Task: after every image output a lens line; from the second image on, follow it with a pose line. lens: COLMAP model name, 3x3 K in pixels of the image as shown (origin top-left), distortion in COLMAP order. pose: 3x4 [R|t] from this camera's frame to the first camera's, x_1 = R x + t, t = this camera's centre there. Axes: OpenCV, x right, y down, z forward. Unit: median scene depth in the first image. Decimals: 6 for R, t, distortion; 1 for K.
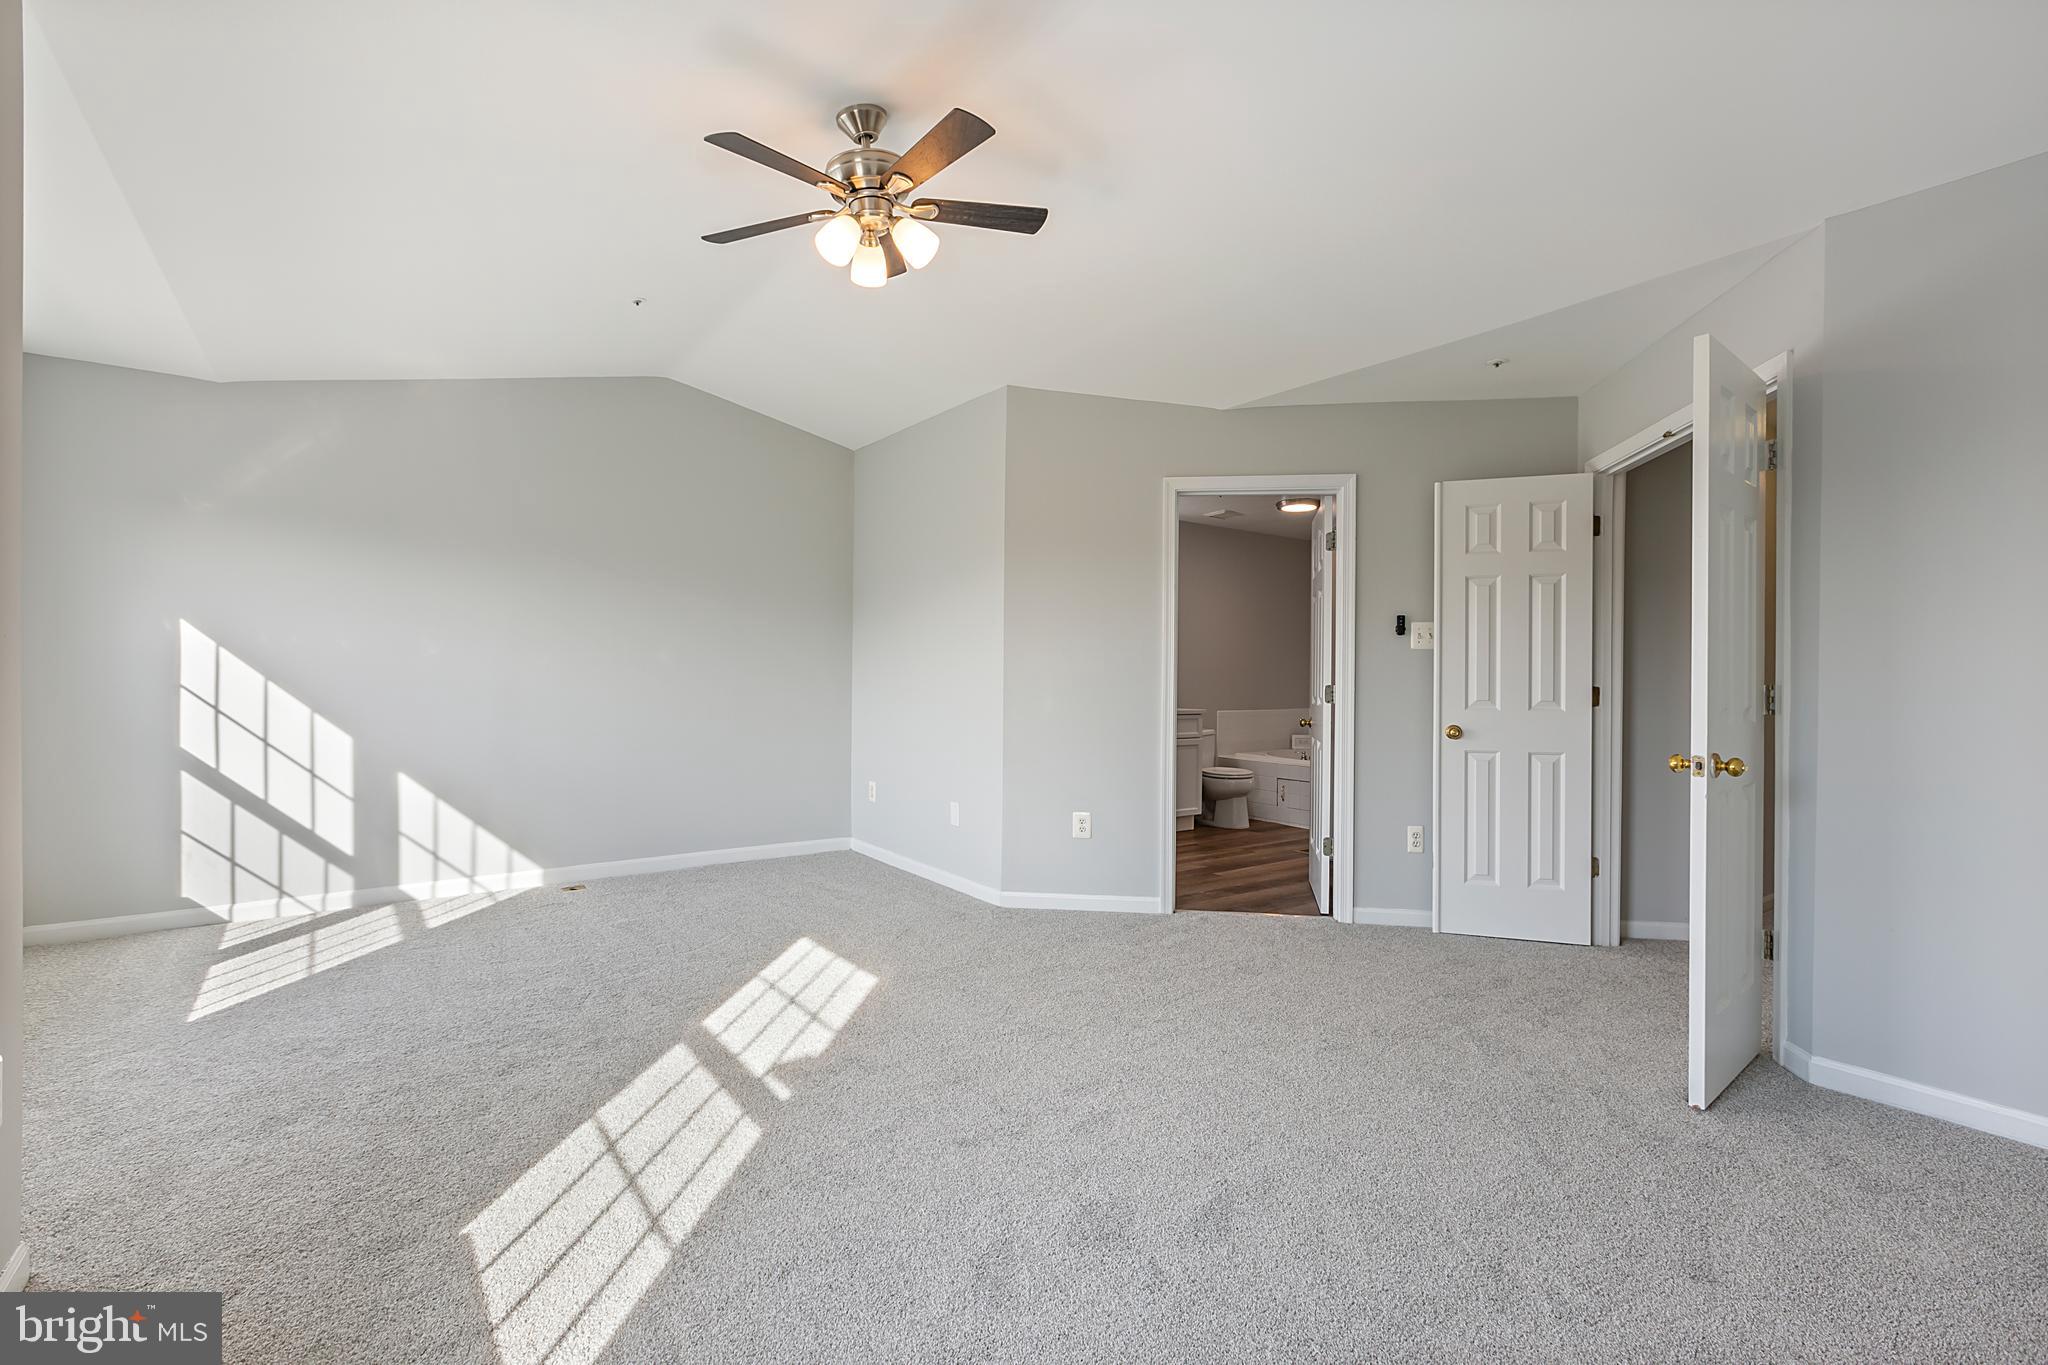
lens RADIAL K [[902.1, 0, 1026.1], [0, 902.1, 697.9], [0, 0, 1]] dist [0.018639, -0.000078]
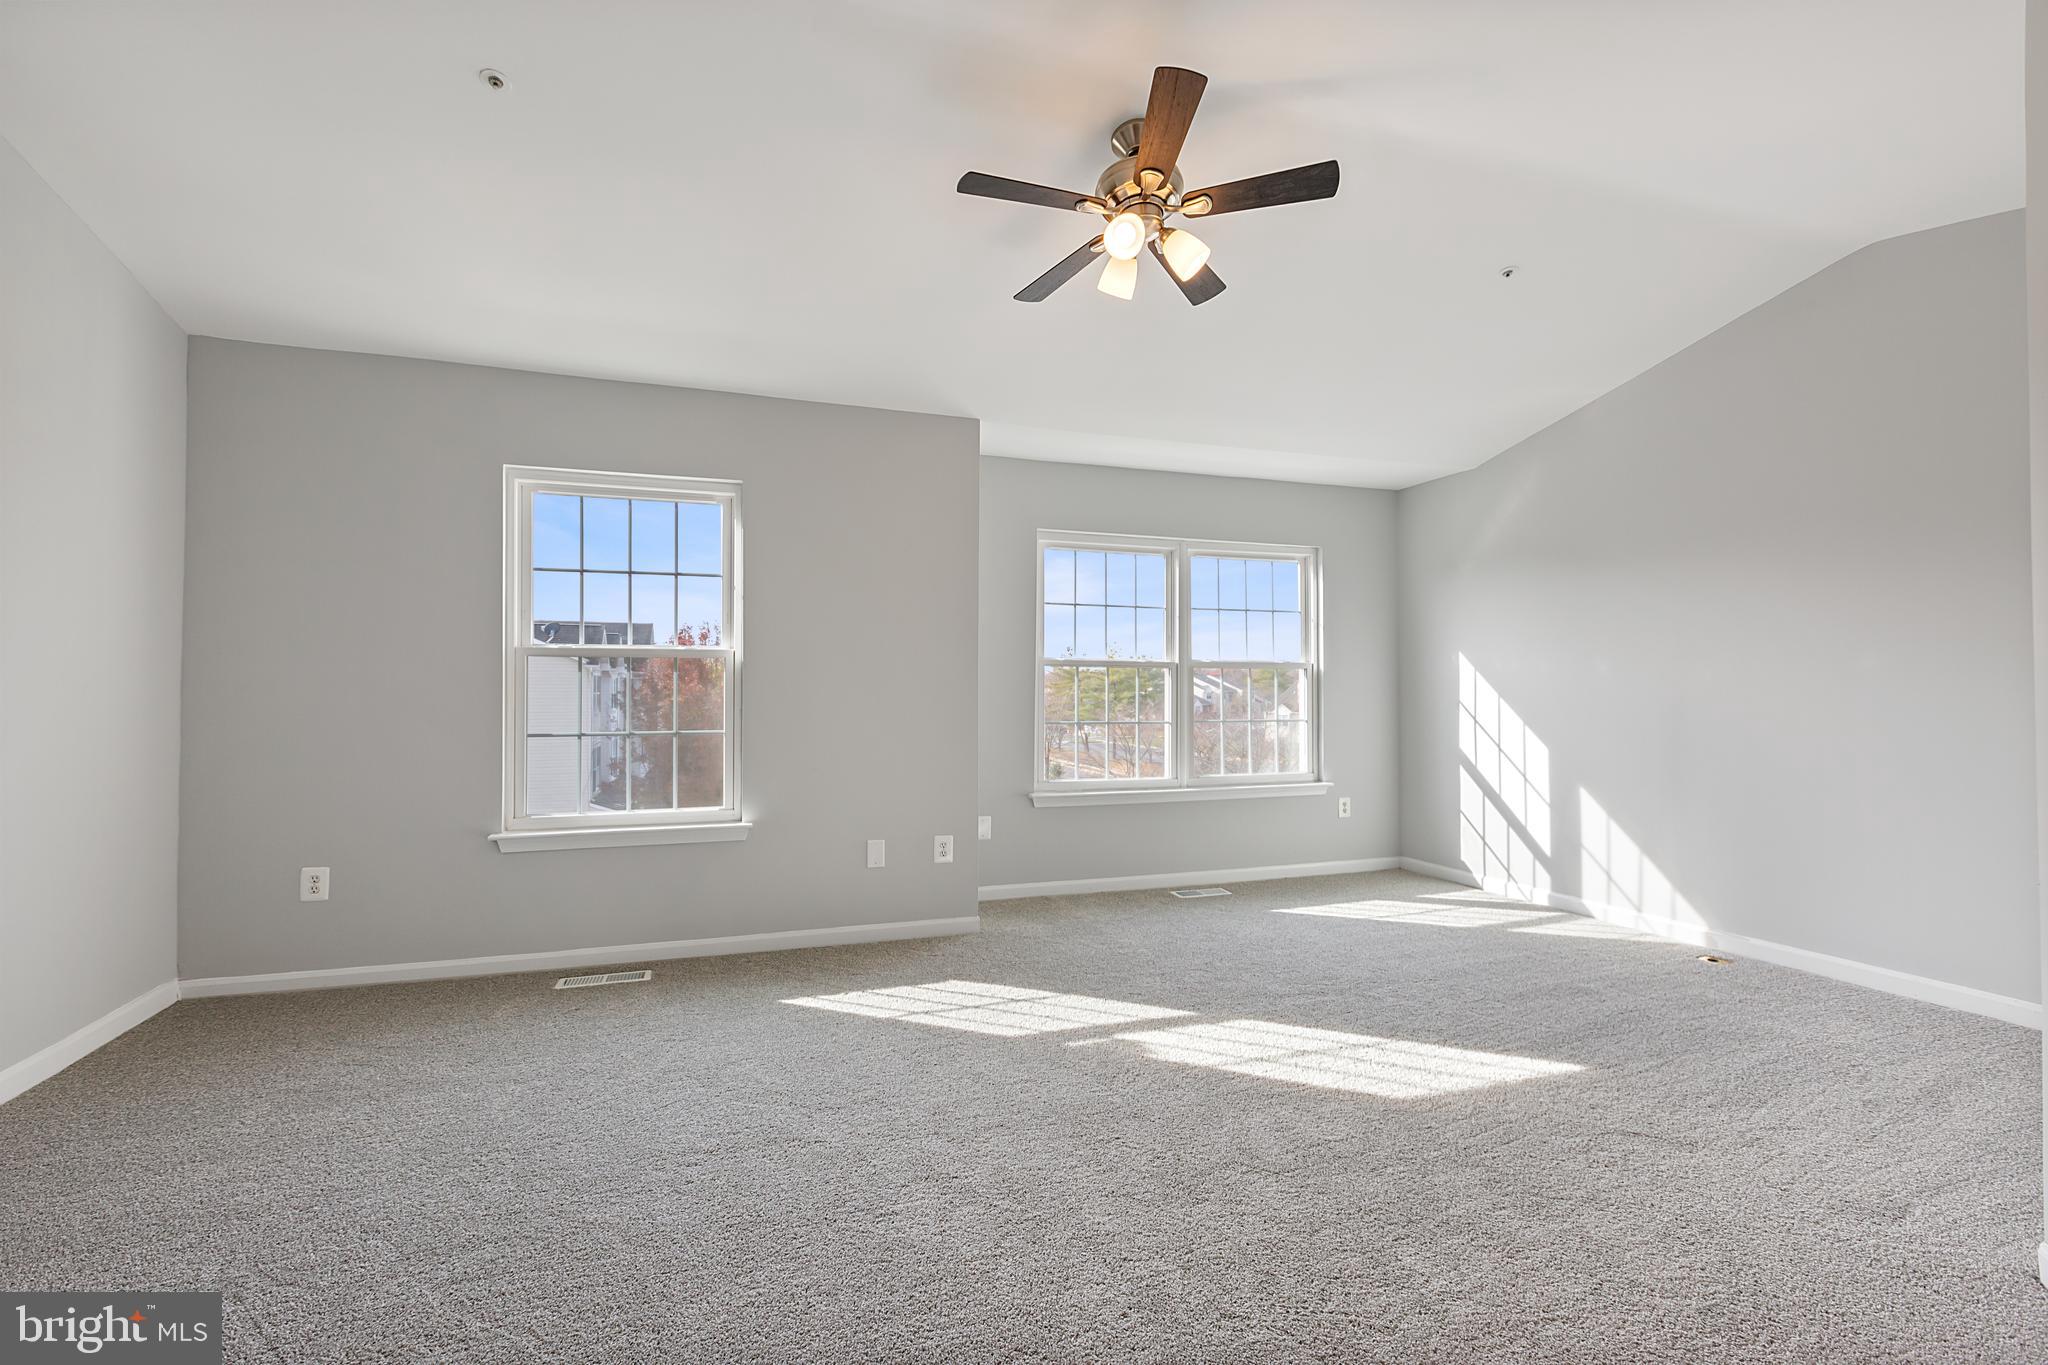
lens RADIAL K [[912.1, 0, 1026.0], [0, 912.1, 676.1], [0, 0, 1]] dist [0.002892, 0.000271]
pose [[-0.322018, -0.029915, -0.946261, 0.525300], [-0.020373, 0.999488, -0.024665, -0.004802], [0.946514, 0.011336, -0.322463, 0.790295]]
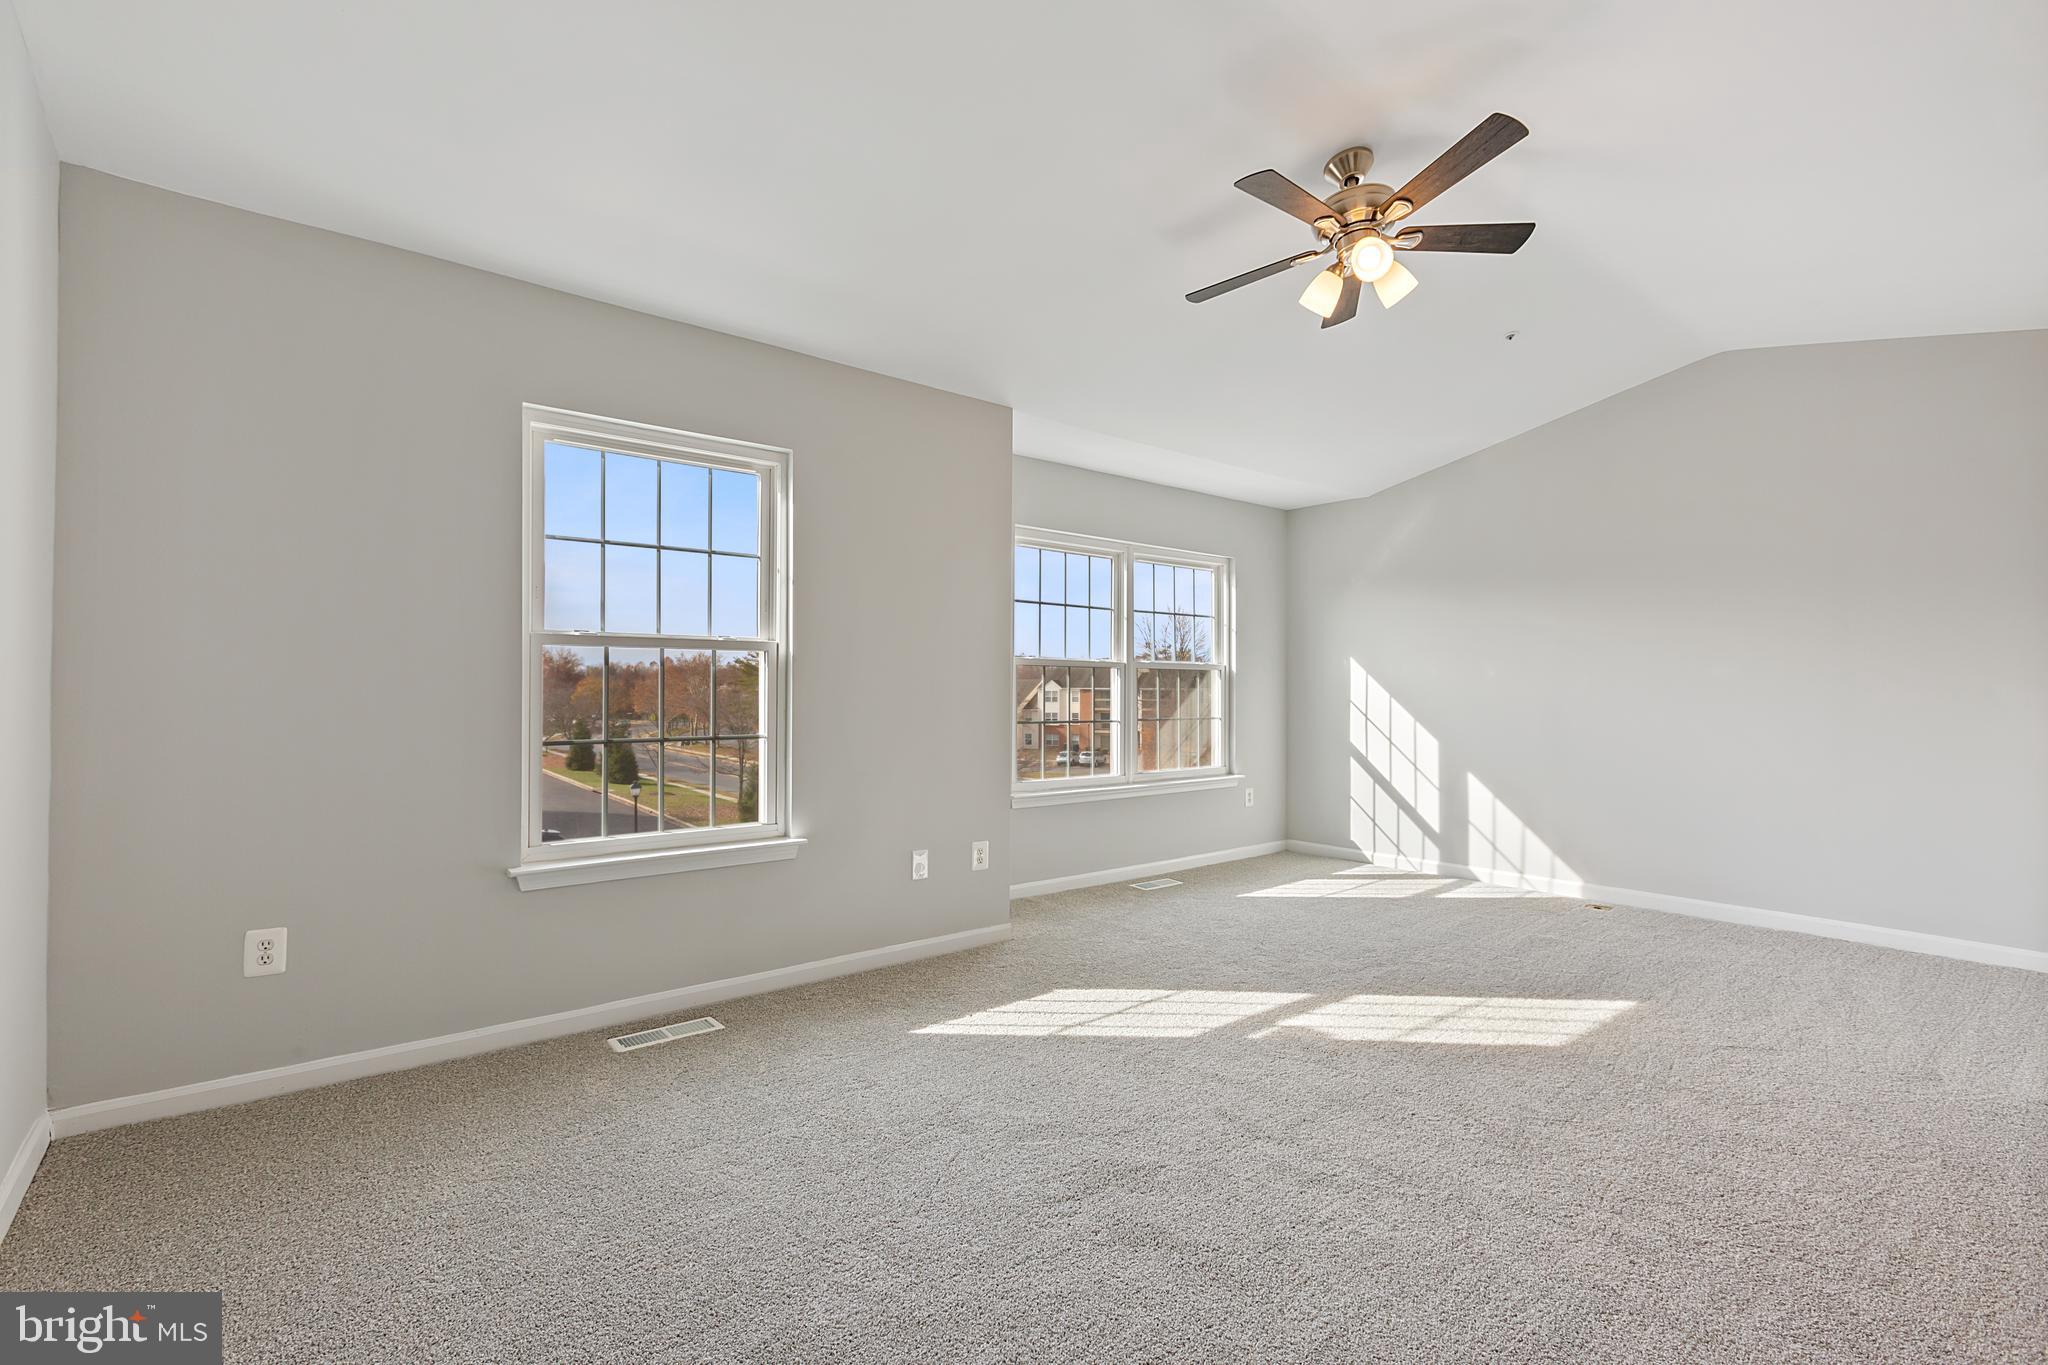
lens RADIAL K [[916.5, 0, 1018.1], [0, 916.5, 684.0], [0, 0, 1]] dist [0.003509, -0.000650]
pose [[0.024417, -0.018190, -0.999536, 0.566730], [-0.022228, 0.999577, -0.018734, -0.000527], [0.999455, 0.022675, 0.024002, 0.388408]]
